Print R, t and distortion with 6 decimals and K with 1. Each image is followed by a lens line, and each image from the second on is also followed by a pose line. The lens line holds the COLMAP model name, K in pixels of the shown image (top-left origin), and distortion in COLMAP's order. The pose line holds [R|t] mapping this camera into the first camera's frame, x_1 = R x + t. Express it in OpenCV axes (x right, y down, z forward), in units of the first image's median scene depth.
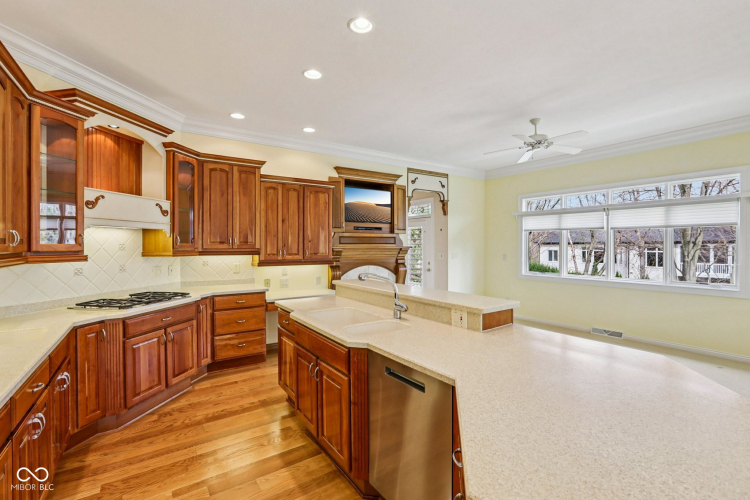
lens RADIAL K [[342.2, 0, 376.5], [0, 342.2, 245.7], [0, 0, 1]] dist [-0.053941, 0.024865]
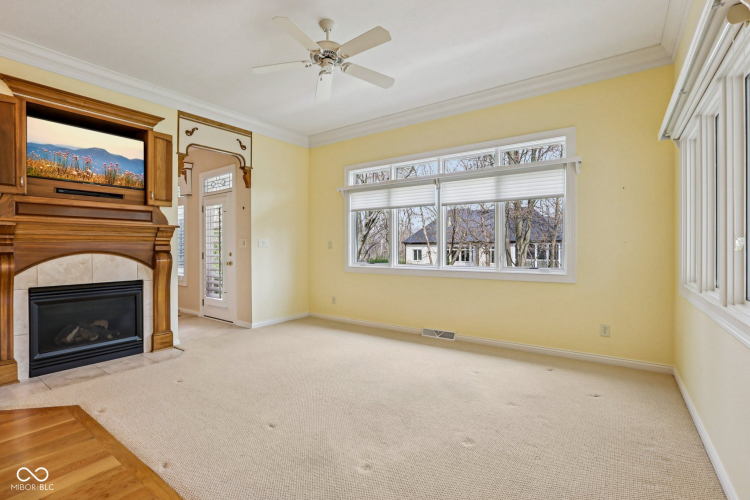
lens RADIAL K [[342.2, 0, 376.5], [0, 342.2, 245.7], [0, 0, 1]] dist [-0.053941, 0.024865]
pose [[0.938780, -0.001842, 0.344512, 0.234437], [0.003789, 0.999980, -0.004979, 0.045221], [-0.344496, 0.005980, 0.938769, 0.246434]]
